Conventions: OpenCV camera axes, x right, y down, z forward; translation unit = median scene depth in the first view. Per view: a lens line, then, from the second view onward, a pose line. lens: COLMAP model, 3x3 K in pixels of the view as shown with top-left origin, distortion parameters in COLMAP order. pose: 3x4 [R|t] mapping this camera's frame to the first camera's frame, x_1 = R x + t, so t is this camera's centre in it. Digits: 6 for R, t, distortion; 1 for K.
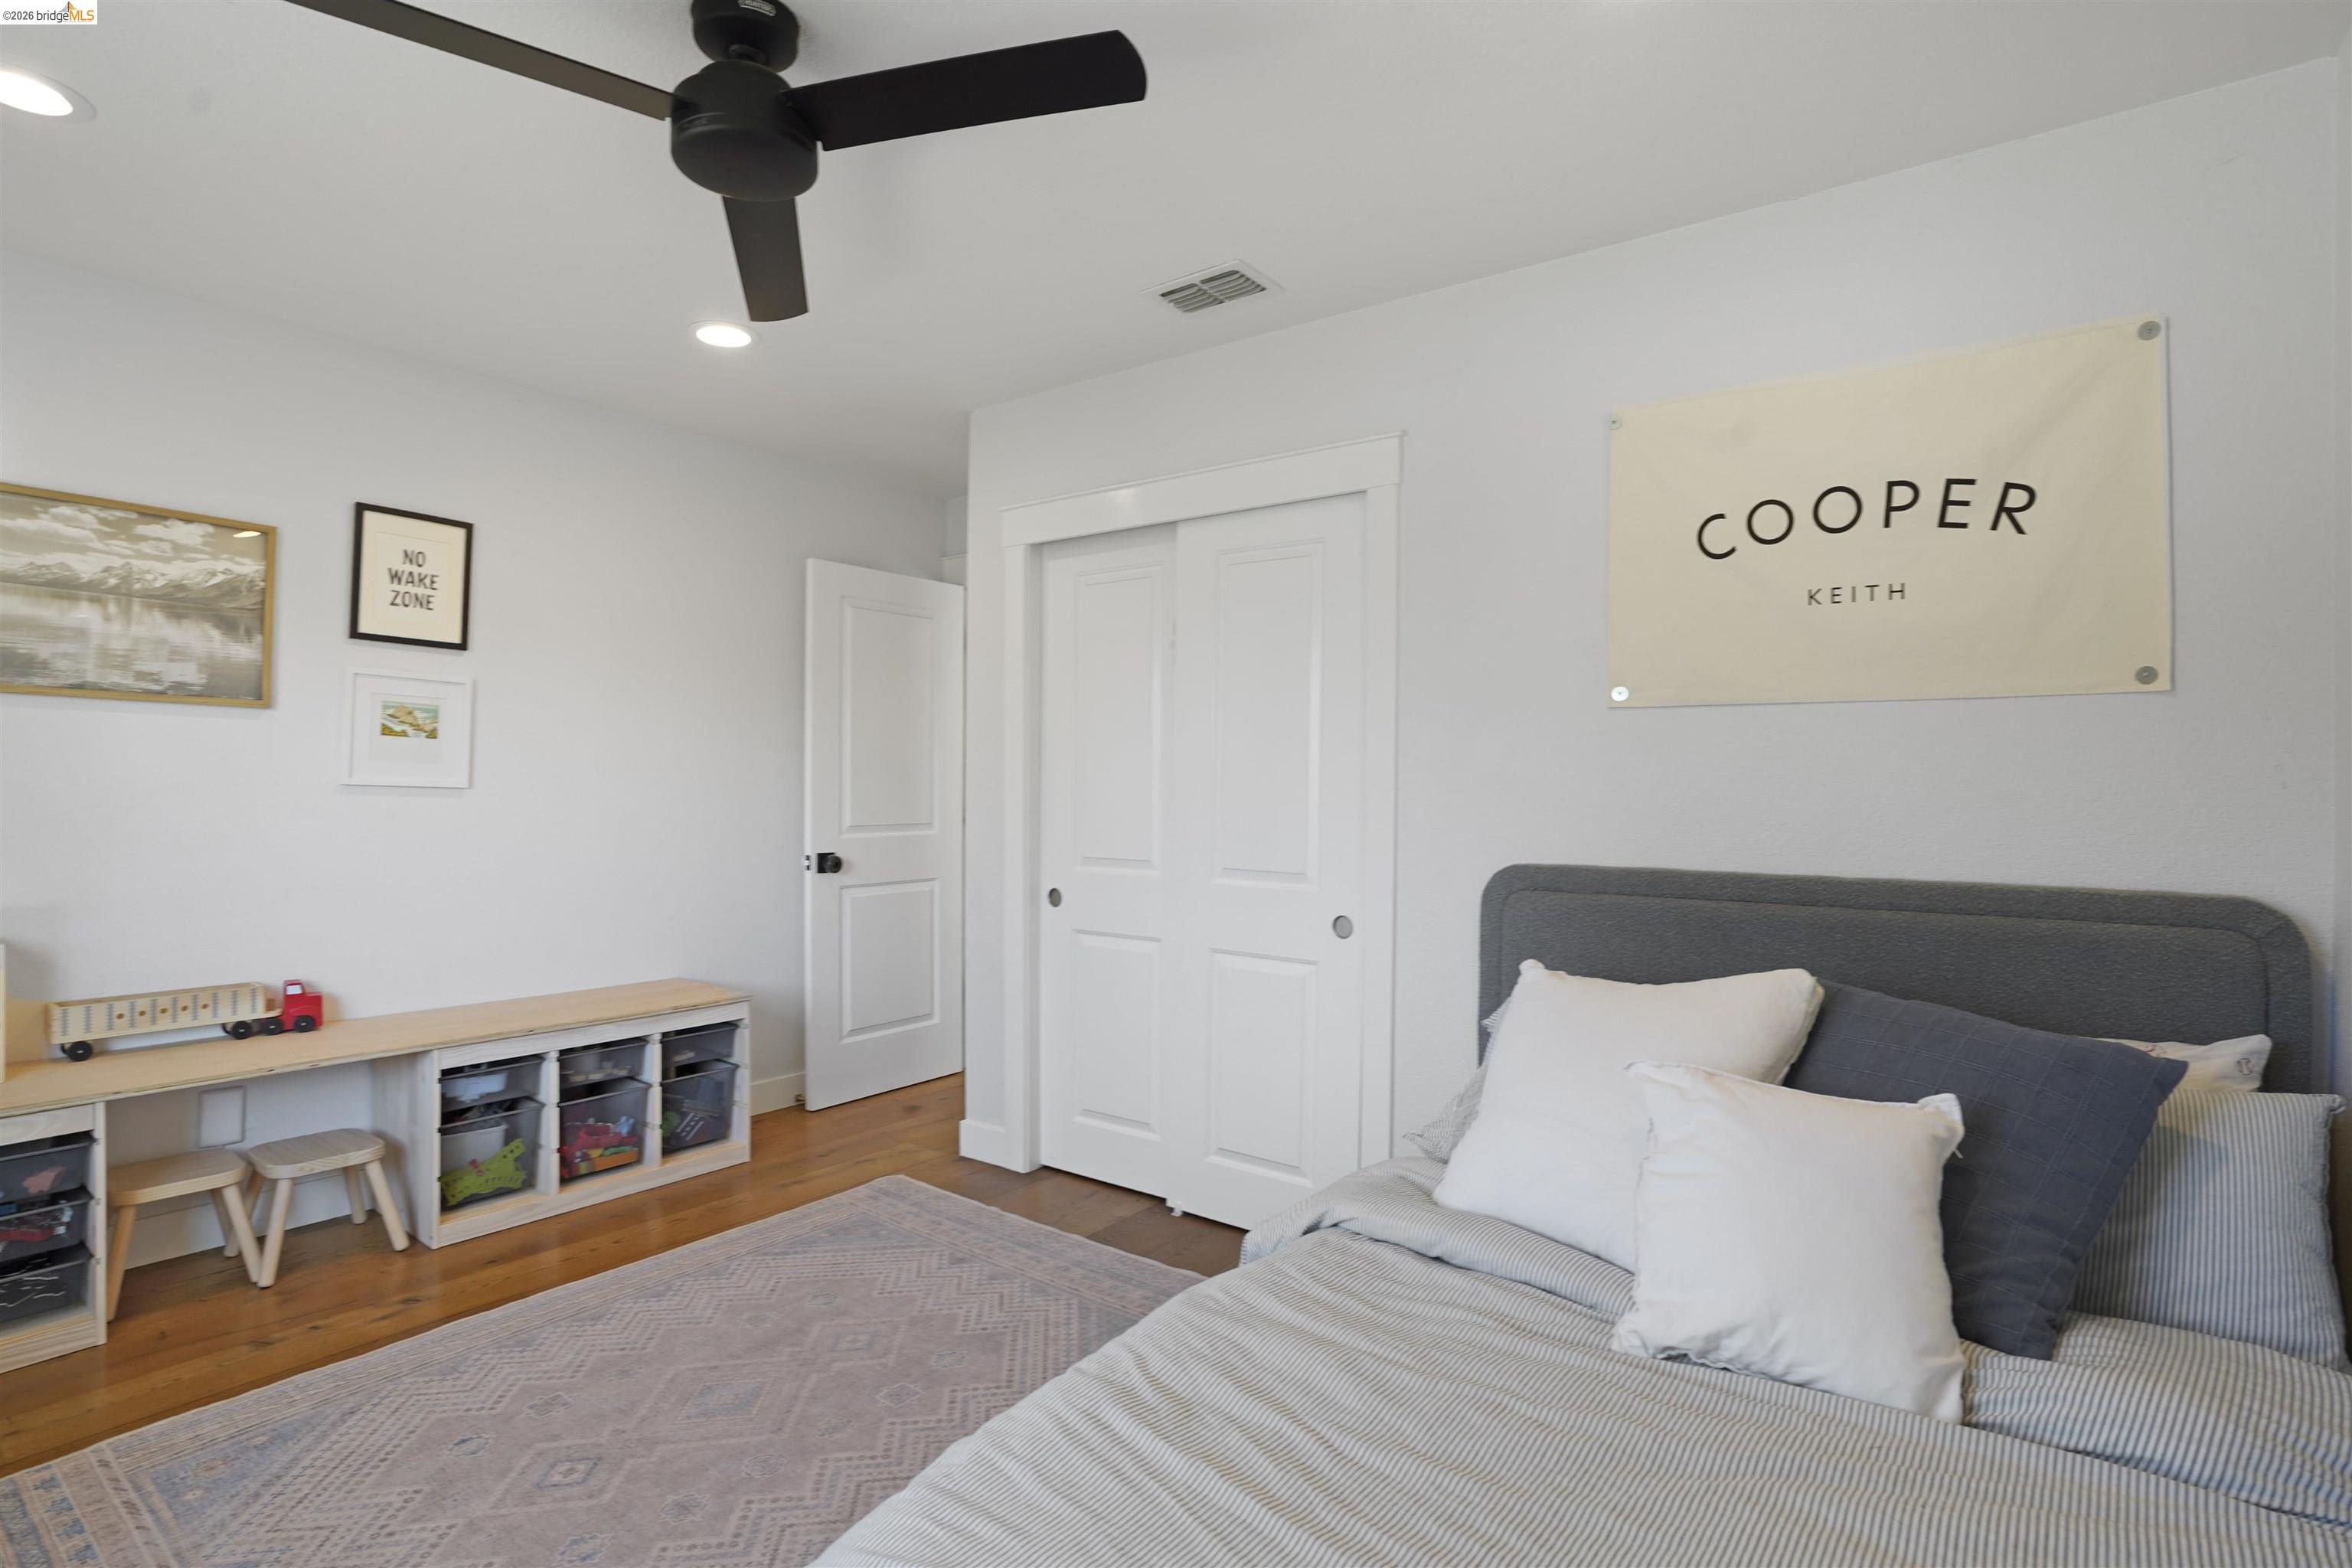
lens RADIAL K [[1099.6, 0, 1144.1], [0, 1099.6, 787.3], [0, 0, 1]] dist [-0.085108, 0.037567]
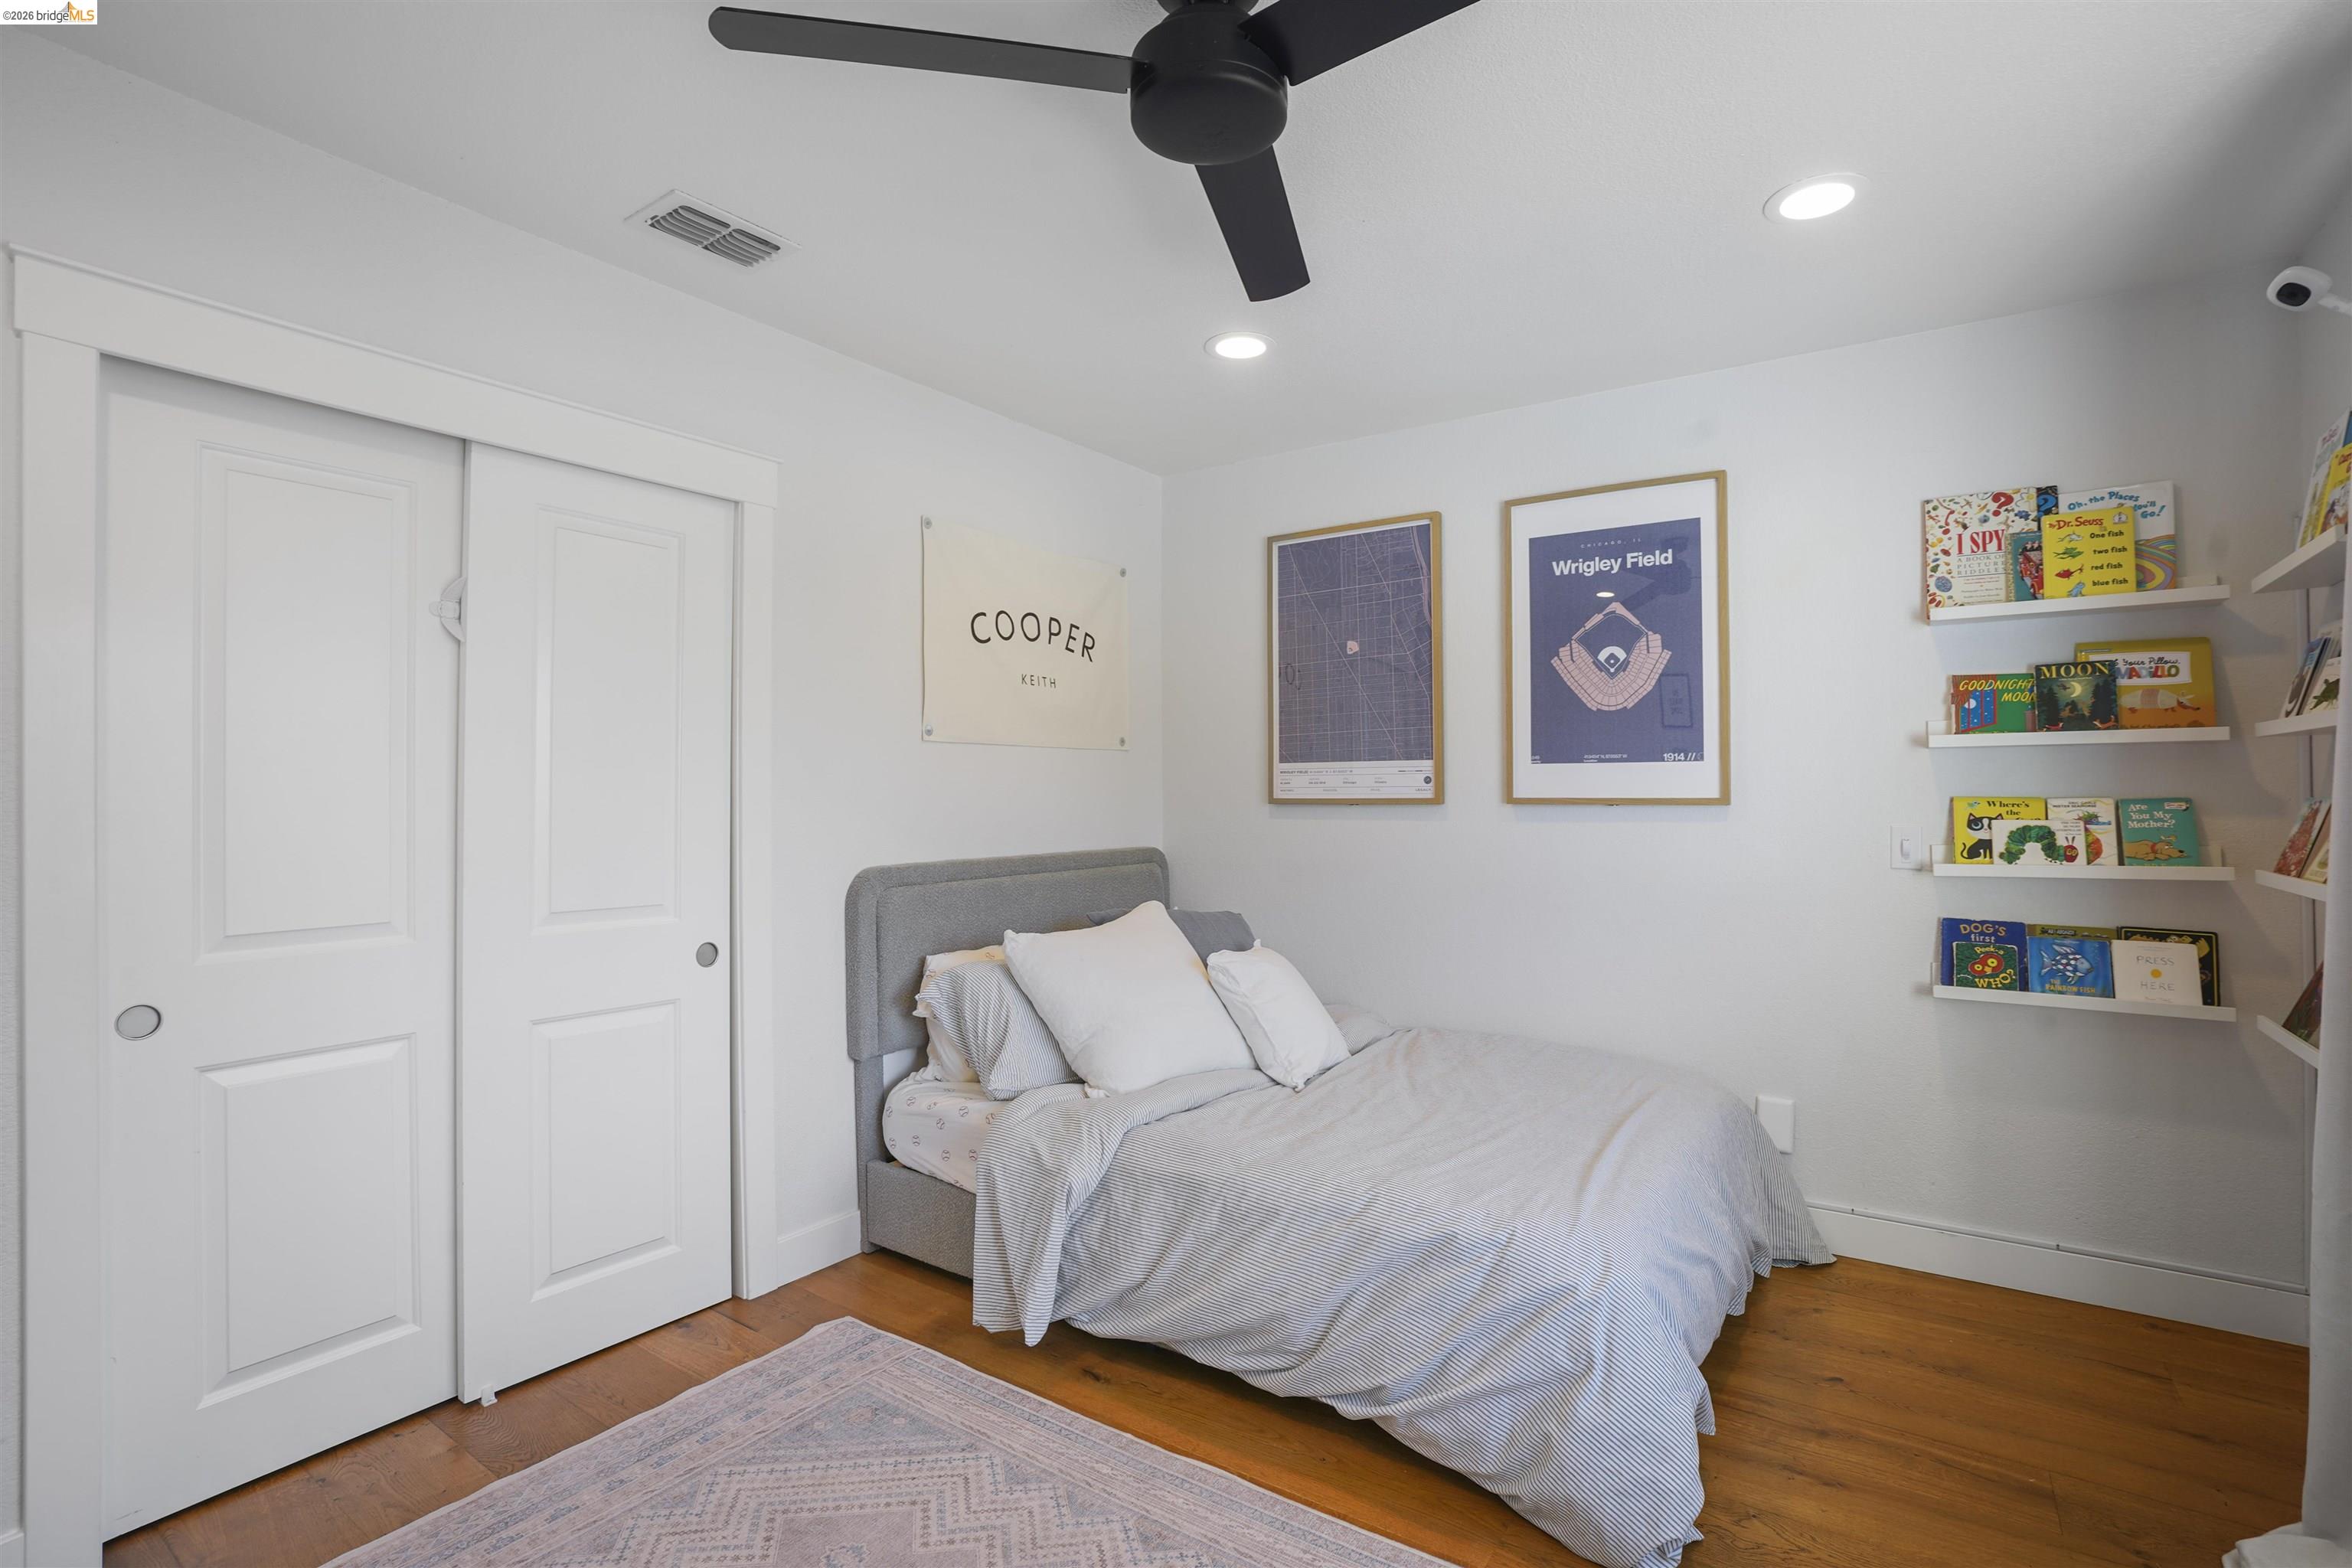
lens RADIAL K [[1099.6, 0, 1144.1], [0, 1099.6, 787.3], [0, 0, 1]] dist [-0.085108, 0.037567]
pose [[-0.014972, -0.002316, 0.999885, -0.949294], [0.008387, 0.999962, 0.002442, -0.019411], [-0.999853, 0.008423, -0.014952, 0.801965]]
